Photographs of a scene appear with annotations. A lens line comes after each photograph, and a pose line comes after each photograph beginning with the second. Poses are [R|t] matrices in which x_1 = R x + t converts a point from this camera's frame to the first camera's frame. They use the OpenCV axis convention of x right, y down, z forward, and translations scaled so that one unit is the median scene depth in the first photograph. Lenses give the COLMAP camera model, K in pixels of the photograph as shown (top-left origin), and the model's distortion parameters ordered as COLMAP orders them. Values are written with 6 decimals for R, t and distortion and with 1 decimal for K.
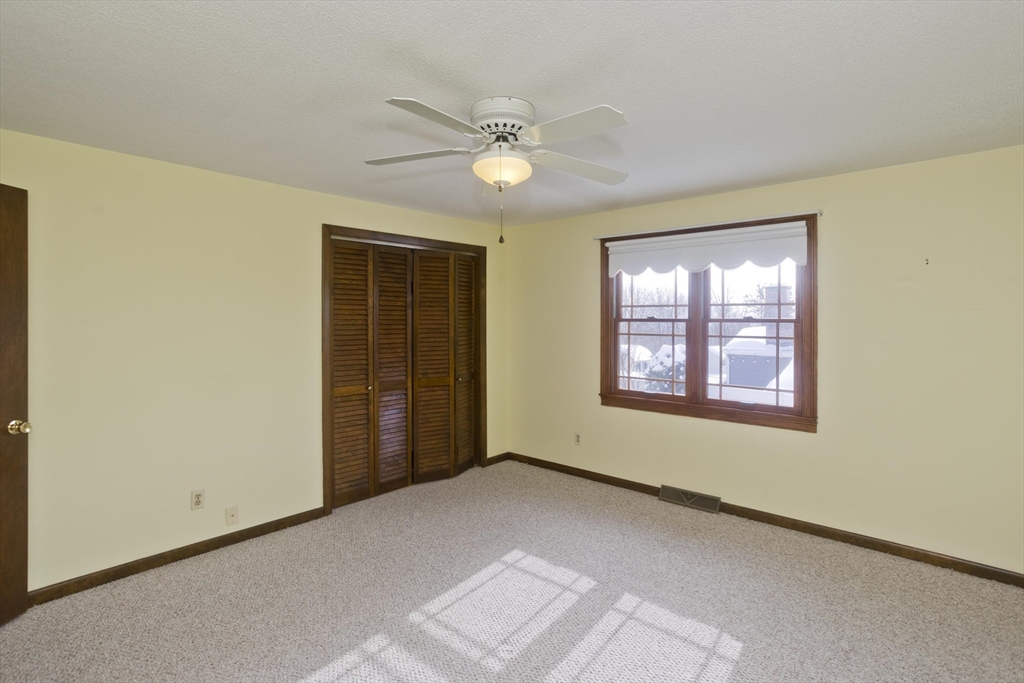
lens RADIAL K [[499.0, 0, 511.6], [0, 499.0, 317.8], [0, 0, 1]] dist [-0.039254, 0.022156]
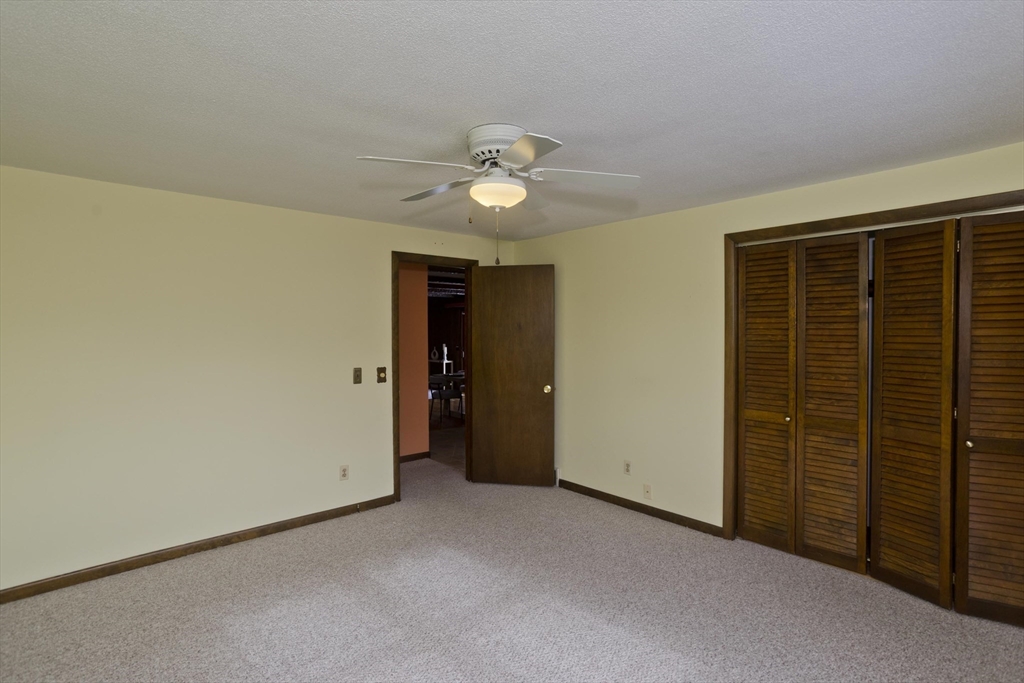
lens RADIAL K [[499.0, 0, 515.5], [0, 499.0, 337.2], [0, 0, 1]] dist [-0.039254, 0.022156]
pose [[-0.103929, 0.015568, -0.994463, 0.567040], [0.003610, 0.999877, 0.015275, -0.006448], [0.994578, -0.002003, -0.103972, 0.642343]]
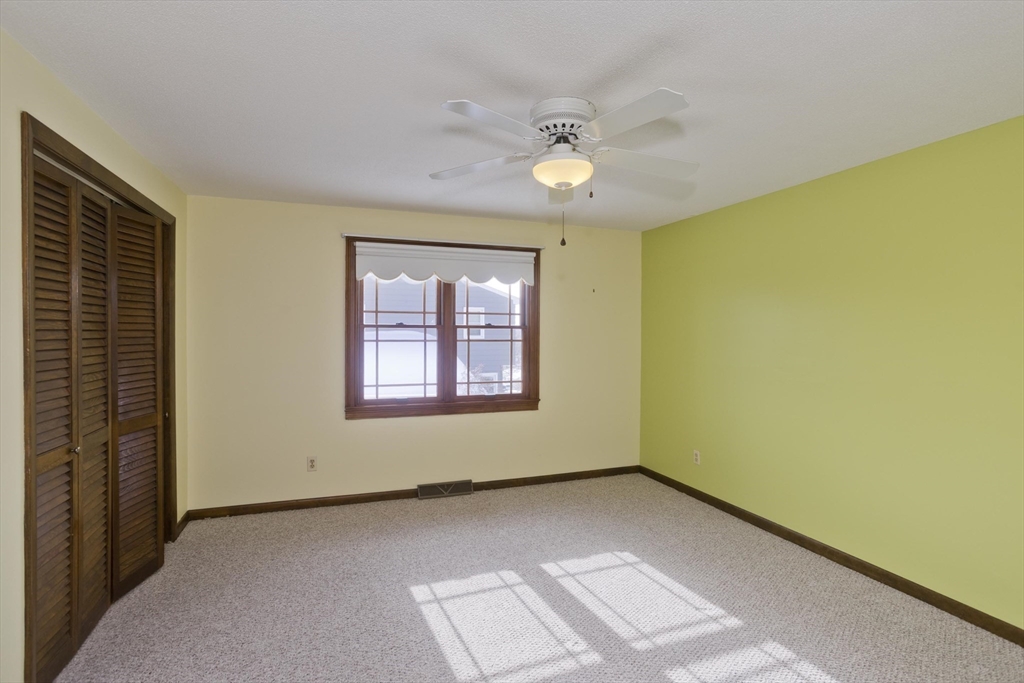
lens RADIAL K [[499.0, 0, 510.0], [0, 499.0, 337.4], [0, 0, 1]] dist [-0.039254, 0.022156]
pose [[0.472793, -0.010980, 0.881105, -0.529020], [-0.006483, 0.999852, 0.015938, 0.009937], [-0.881150, -0.013248, 0.472652, 0.348145]]
